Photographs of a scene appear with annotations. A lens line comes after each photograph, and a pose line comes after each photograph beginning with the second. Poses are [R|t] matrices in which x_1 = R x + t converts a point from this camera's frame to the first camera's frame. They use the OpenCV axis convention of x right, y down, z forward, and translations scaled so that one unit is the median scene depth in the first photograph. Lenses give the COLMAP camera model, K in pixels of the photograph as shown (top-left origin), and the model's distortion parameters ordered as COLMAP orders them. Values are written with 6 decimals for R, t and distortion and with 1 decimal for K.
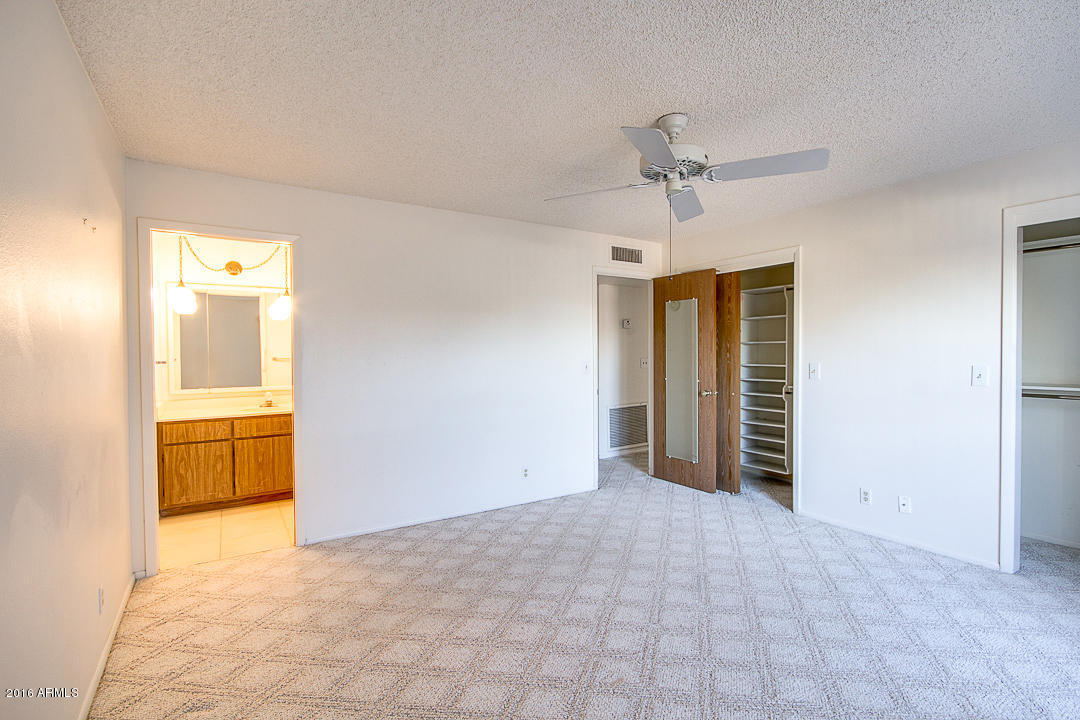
lens RADIAL K [[483.5, 0, 560.0], [0, 483.5, 359.1], [0, 0, 1]] dist [-0.002792, -0.000030]
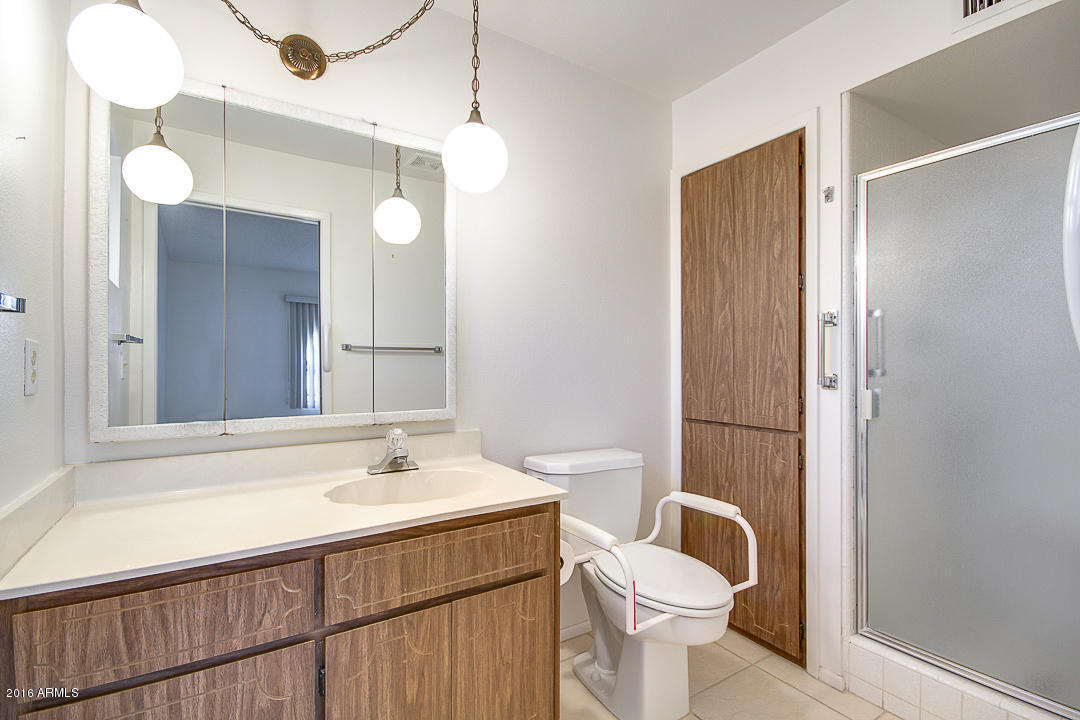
lens RADIAL K [[503.9, 0, 543.9], [0, 503.9, 358.5], [0, 0, 1]] dist [0.005716, -0.001636]
pose [[0.998726, -0.000614, -0.050460, -0.549171], [-0.000217, 0.999864, -0.016460, 0.030052], [0.050463, 0.016450, 0.998590, 0.744681]]
